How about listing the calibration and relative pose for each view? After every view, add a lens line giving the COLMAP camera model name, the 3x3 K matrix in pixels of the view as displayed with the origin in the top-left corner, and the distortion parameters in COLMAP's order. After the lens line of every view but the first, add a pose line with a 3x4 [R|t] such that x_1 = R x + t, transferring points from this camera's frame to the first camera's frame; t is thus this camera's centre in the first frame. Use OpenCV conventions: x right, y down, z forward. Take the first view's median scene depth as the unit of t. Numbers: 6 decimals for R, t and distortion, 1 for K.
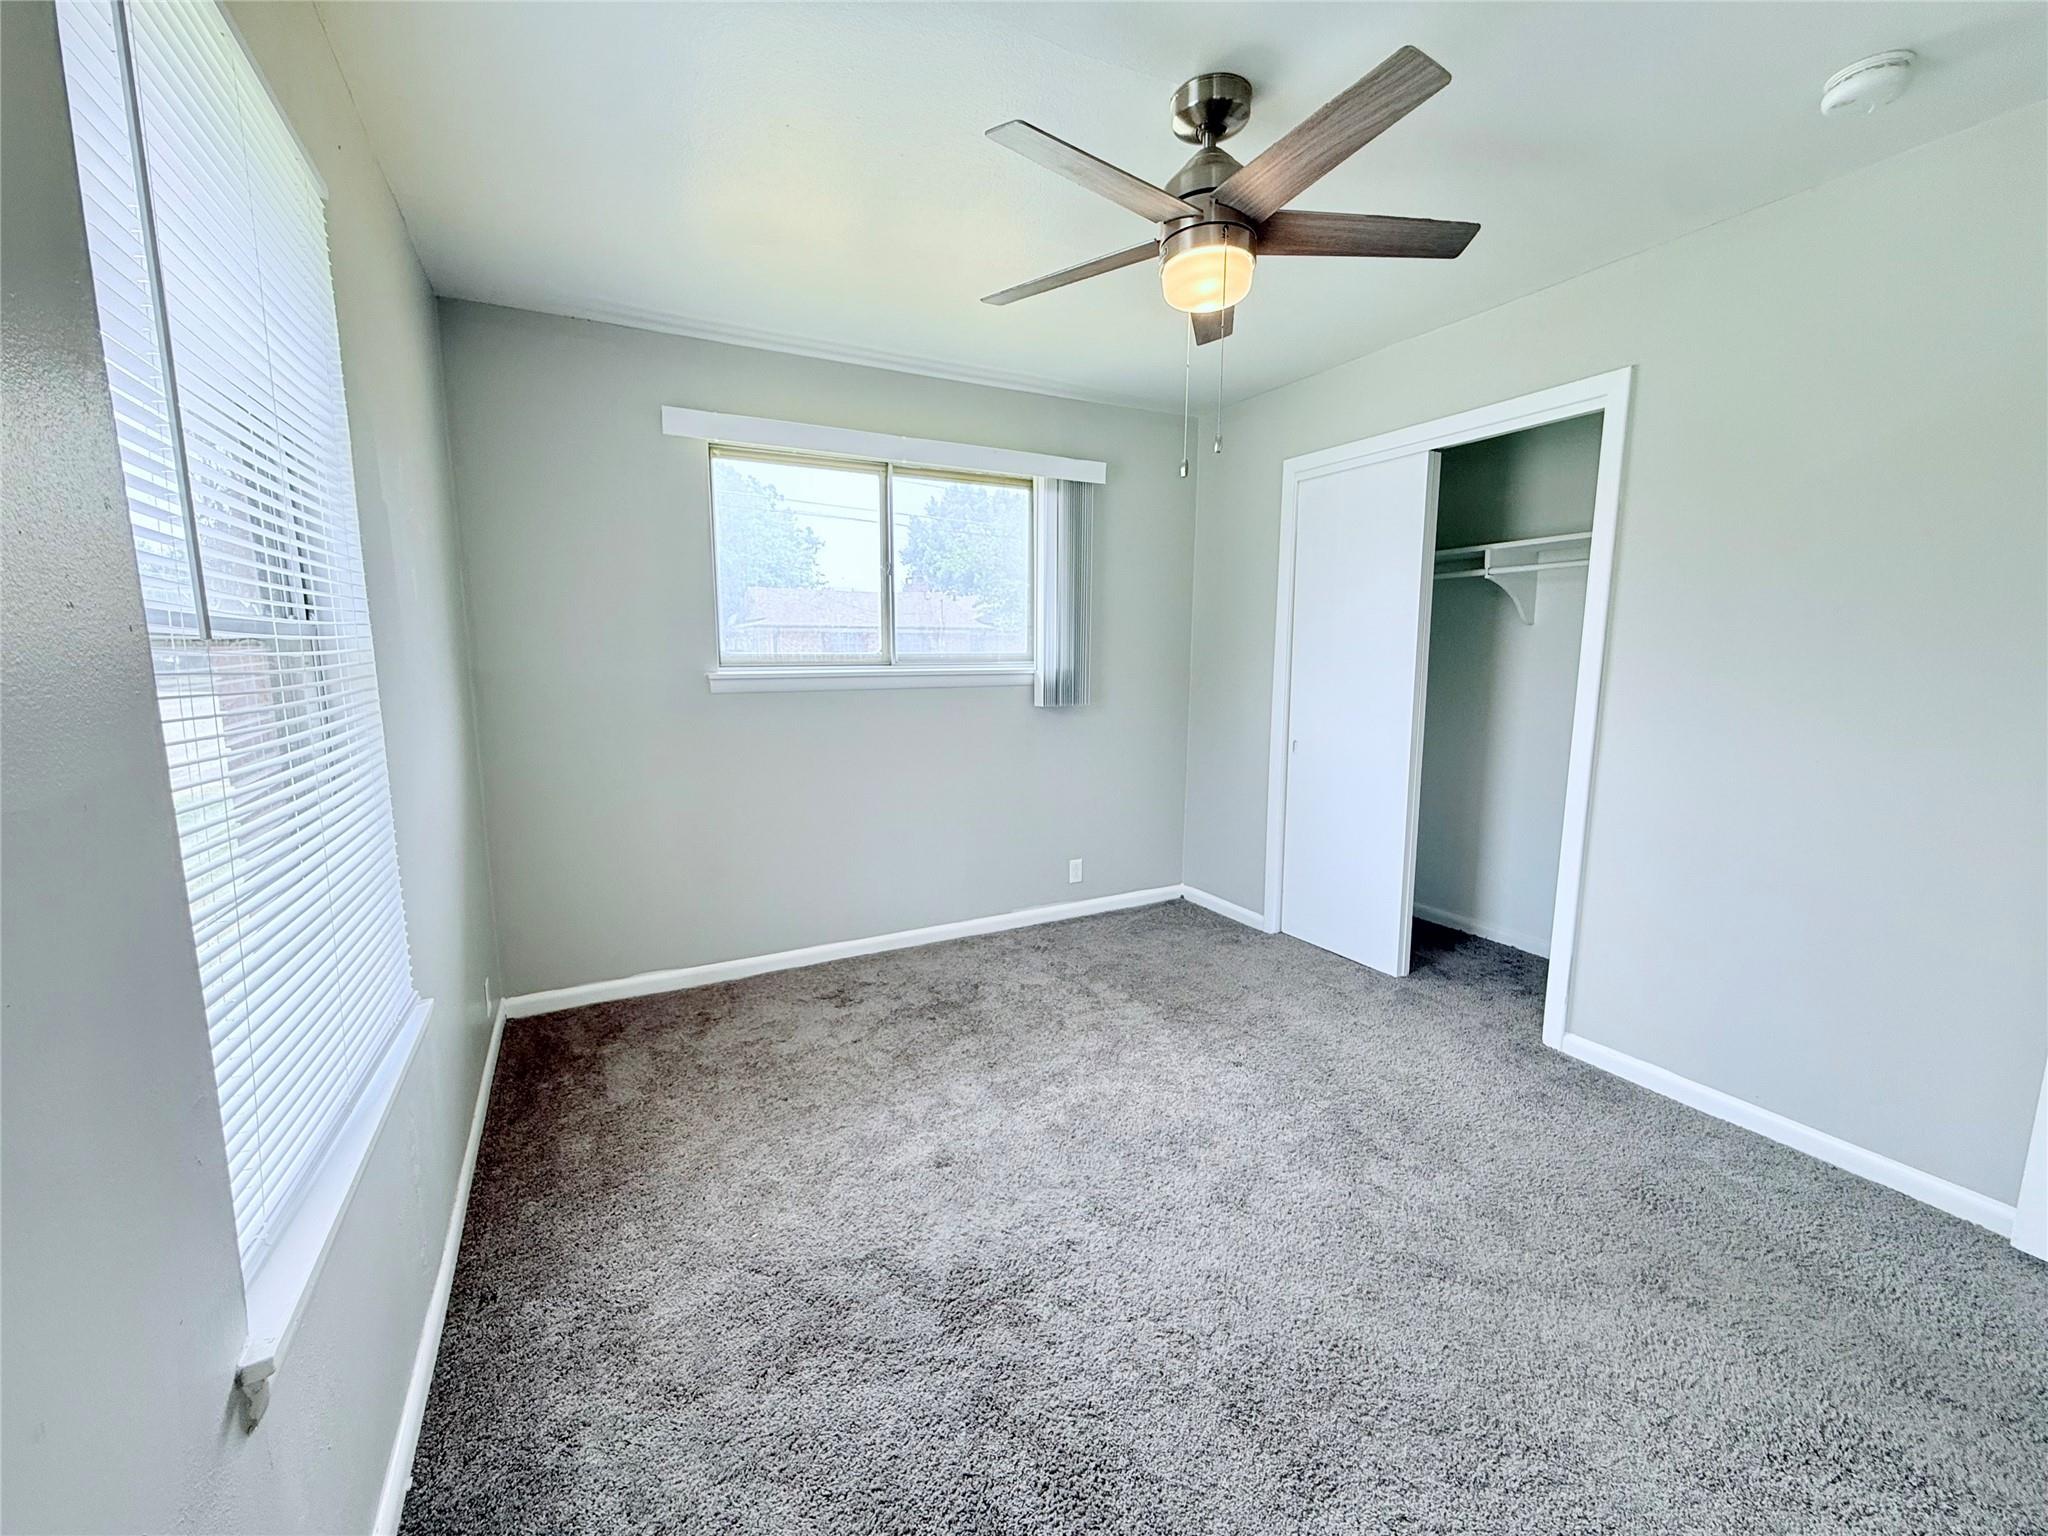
lens RADIAL K [[817.9, 0, 1028.8], [0, 817.9, 771.1], [0, 0, 1]] dist [-0.000255, -0.000244]
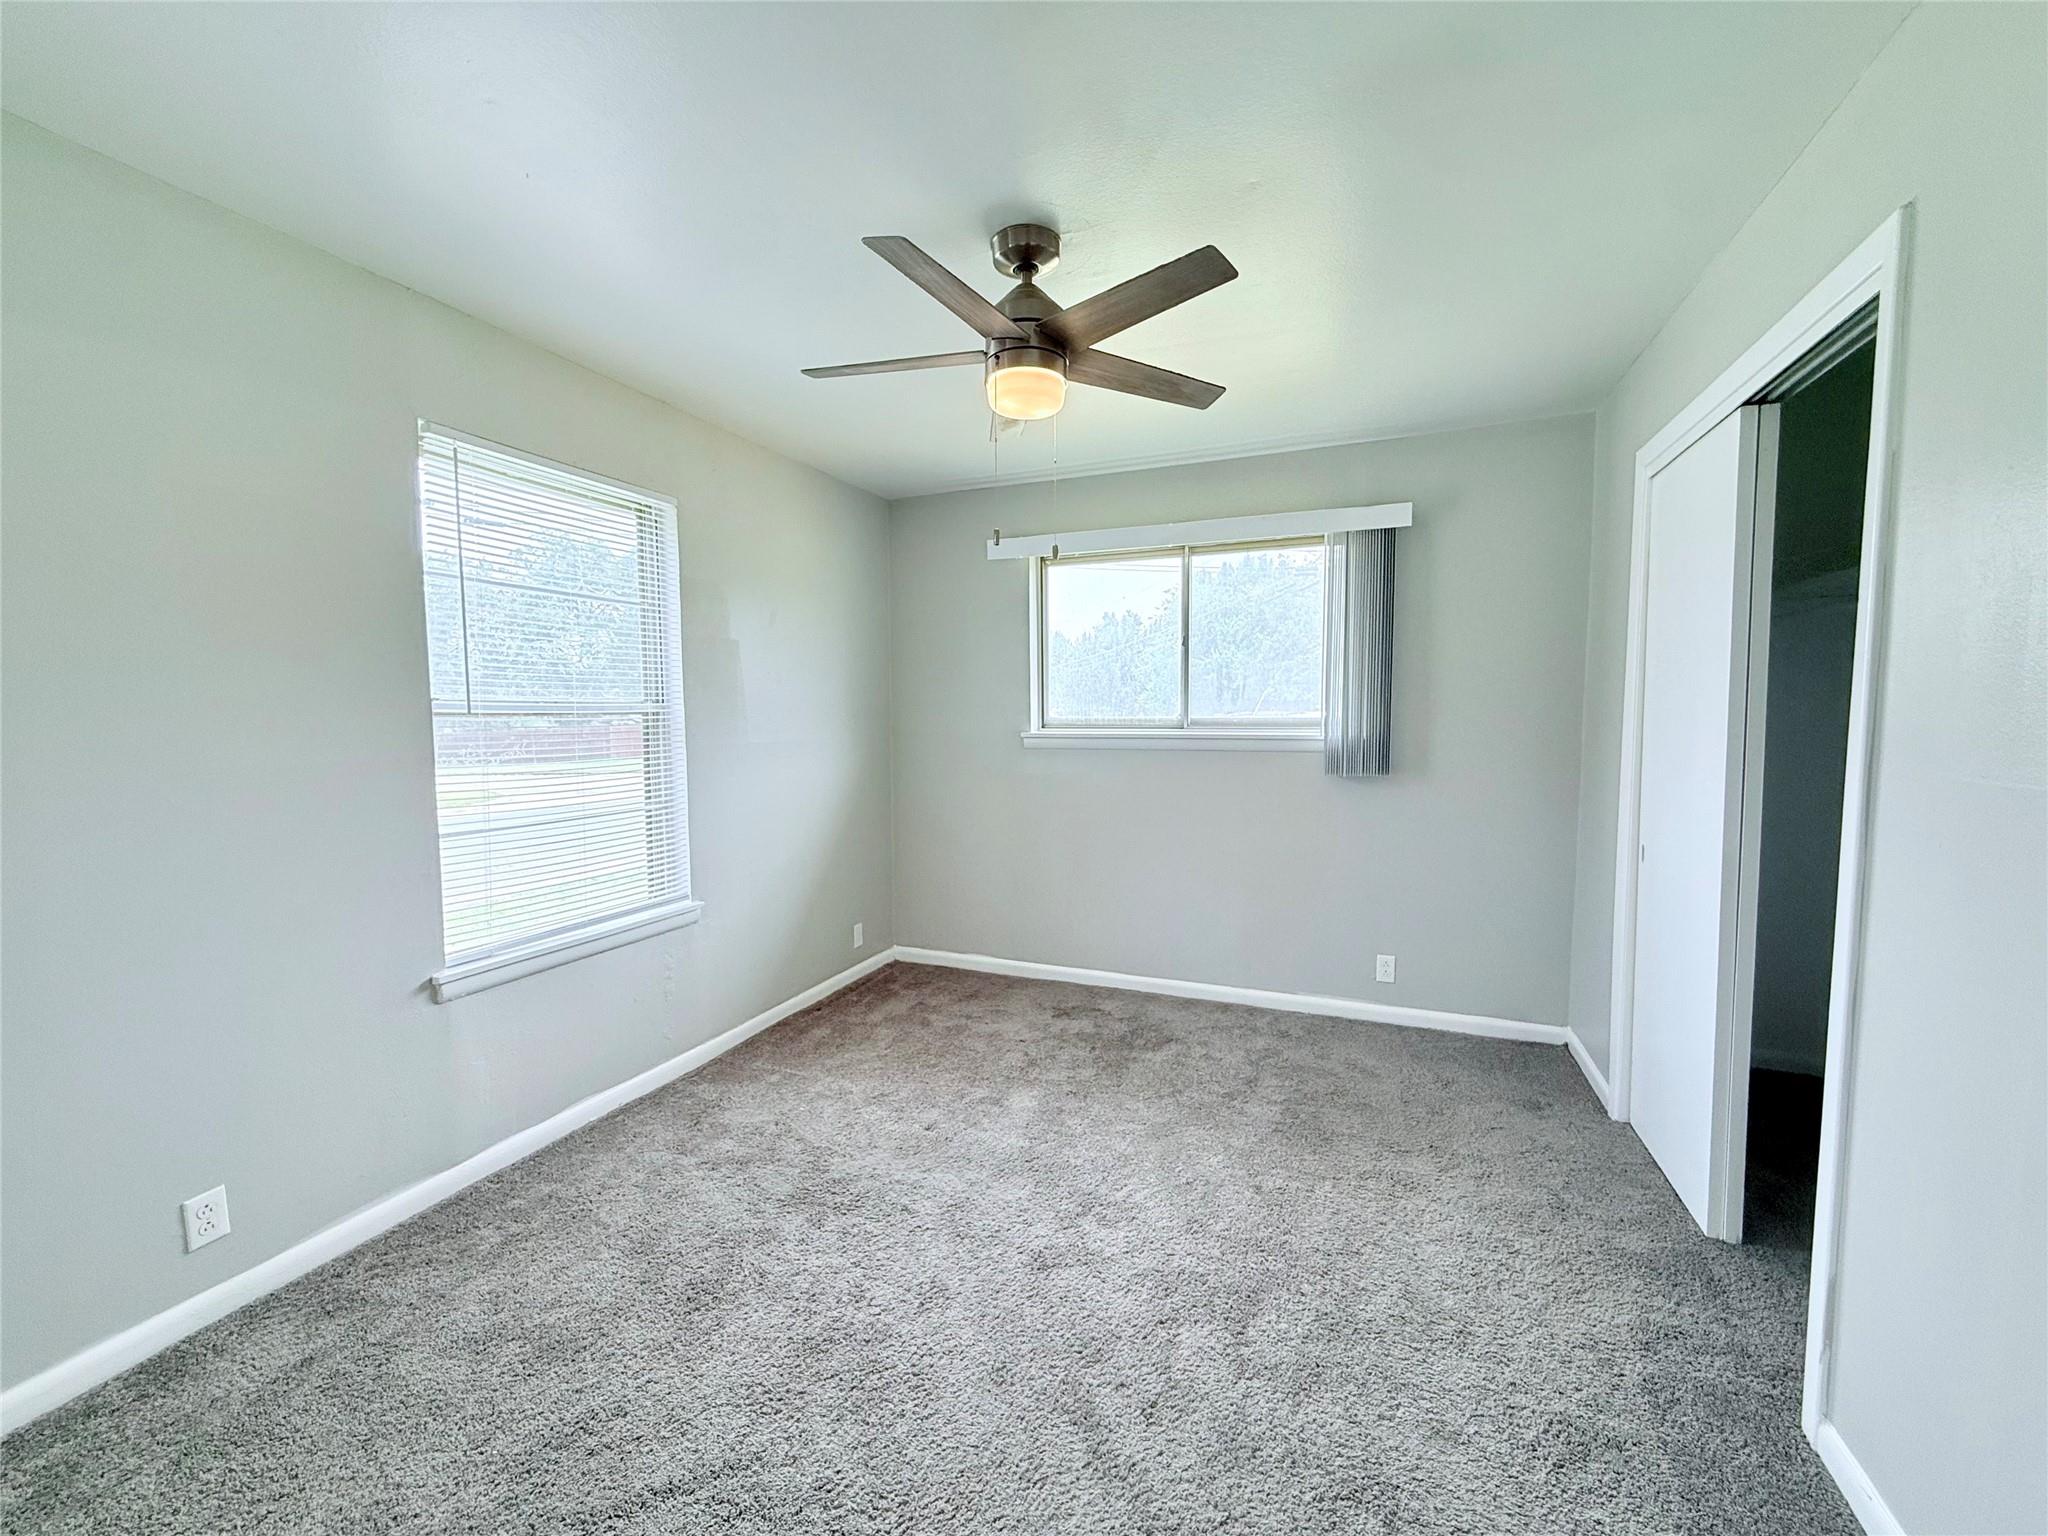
lens RADIAL K [[817.9, 0, 1013.8], [0, 817.9, 770.5], [0, 0, 1]] dist [-0.000255, -0.000244]
pose [[0.635053, 0.053573, -0.770609, 0.582620], [-0.110451, 0.993639, -0.021945, -0.028867], [0.764531, 0.099051, 0.636931, 0.165903]]
